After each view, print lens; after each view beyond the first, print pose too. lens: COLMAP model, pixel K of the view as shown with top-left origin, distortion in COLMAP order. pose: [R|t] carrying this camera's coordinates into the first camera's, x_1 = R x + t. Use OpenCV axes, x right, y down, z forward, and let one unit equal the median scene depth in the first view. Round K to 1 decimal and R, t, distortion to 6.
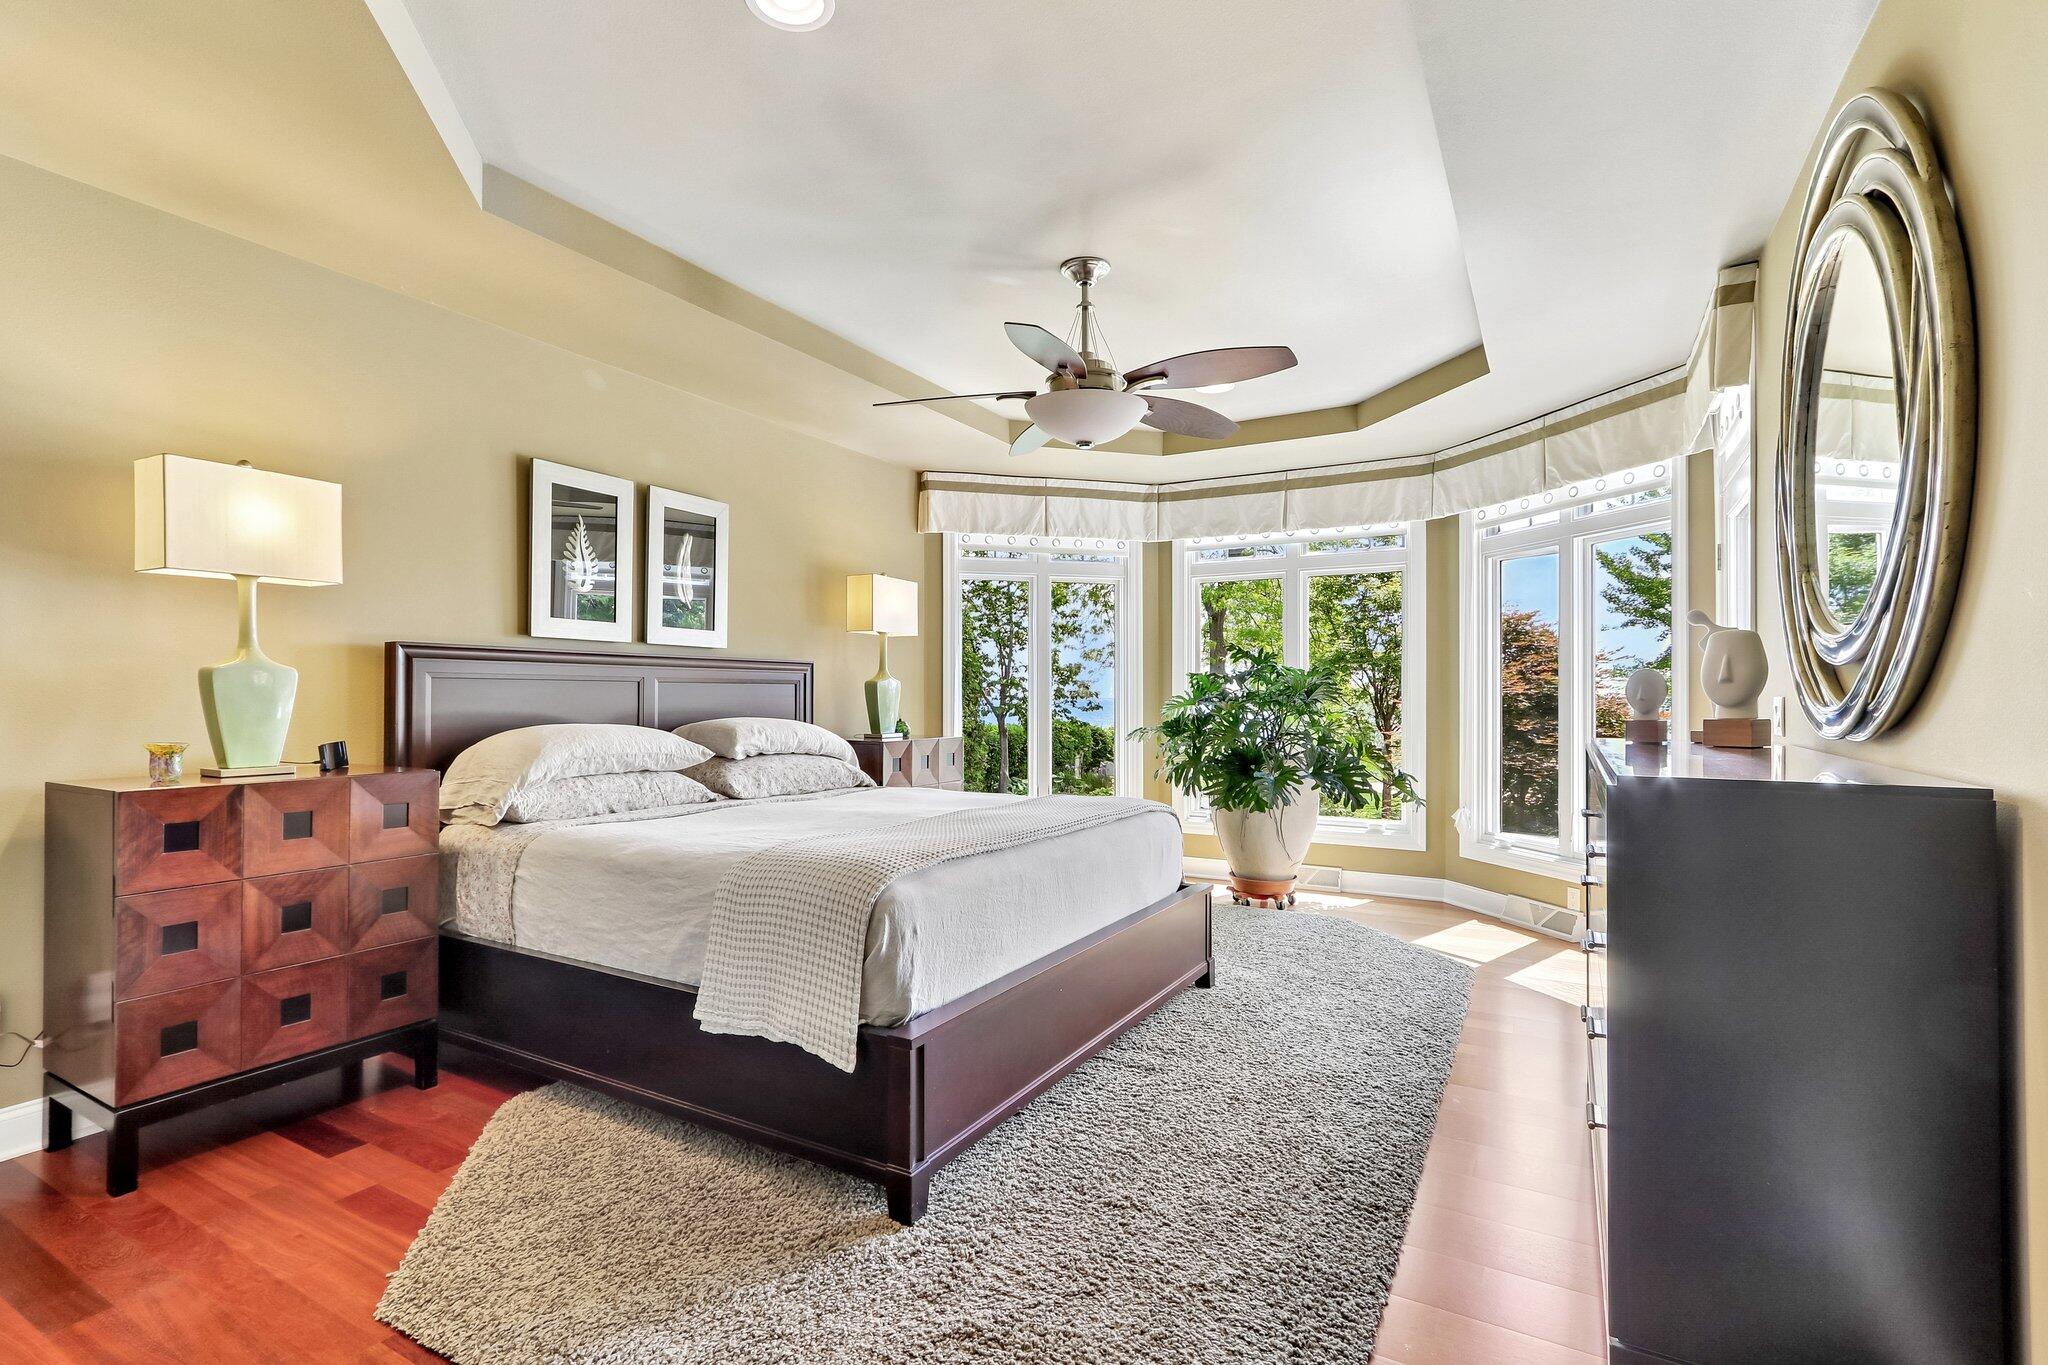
lens RADIAL K [[951.8, 0, 1008.9], [0, 951.8, 690.1], [0, 0, 1]] dist [-0.001109, 0.000955]
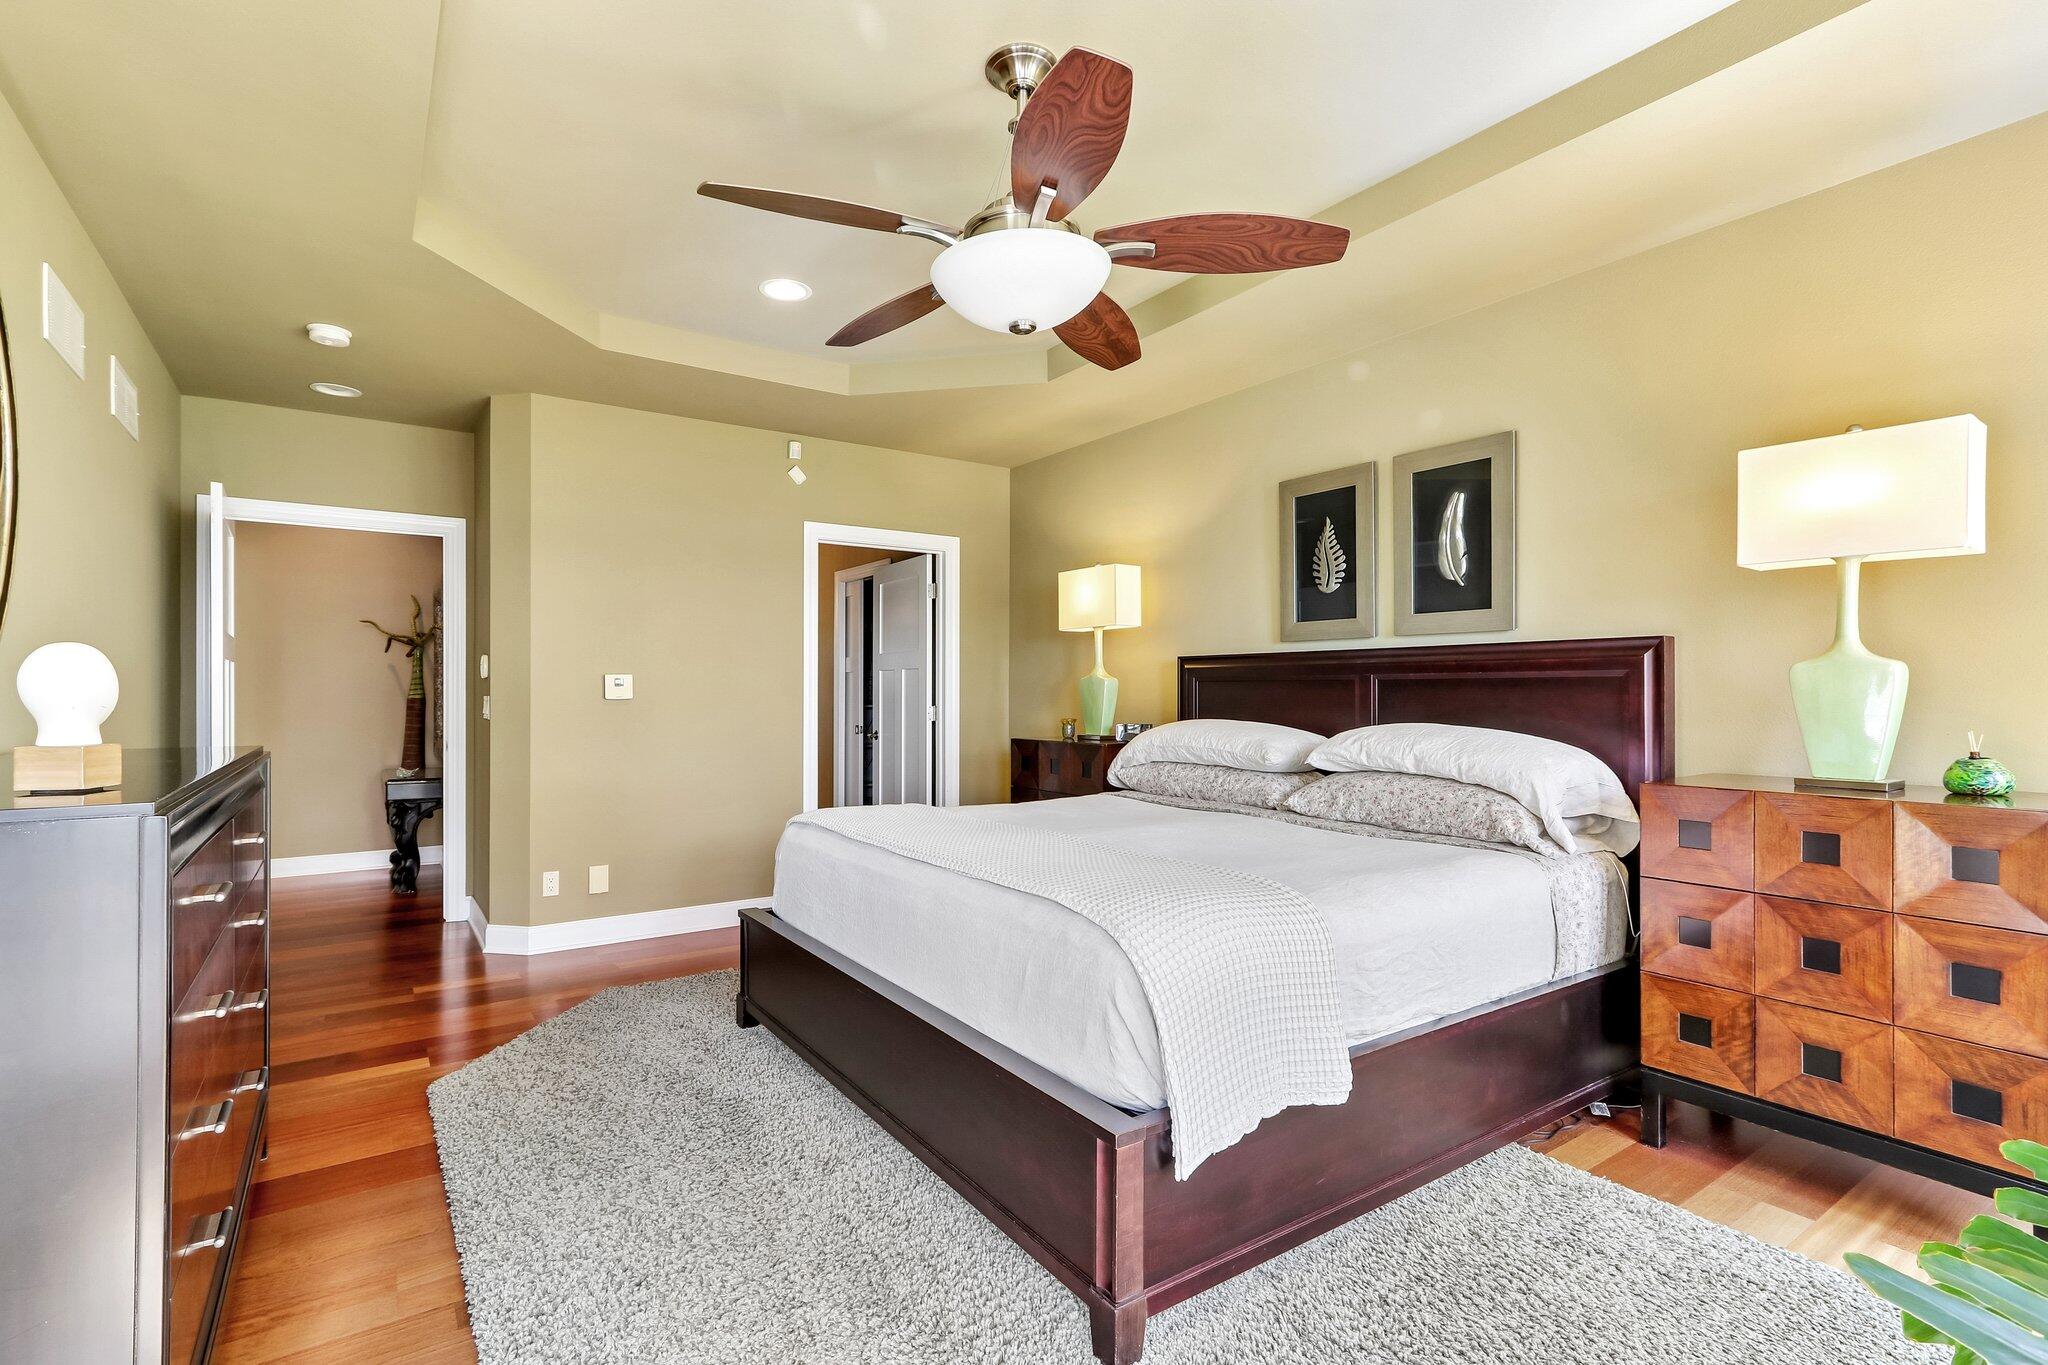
lens RADIAL K [[951.8, 0, 1008.9], [0, 951.8, 690.1], [0, 0, 1]] dist [-0.001109, 0.000955]
pose [[-0.437824, -0.013104, -0.898965, 0.604102], [-0.003211, 0.999910, -0.013012, 0.017725], [0.899055, -0.002810, -0.437827, 1.179588]]
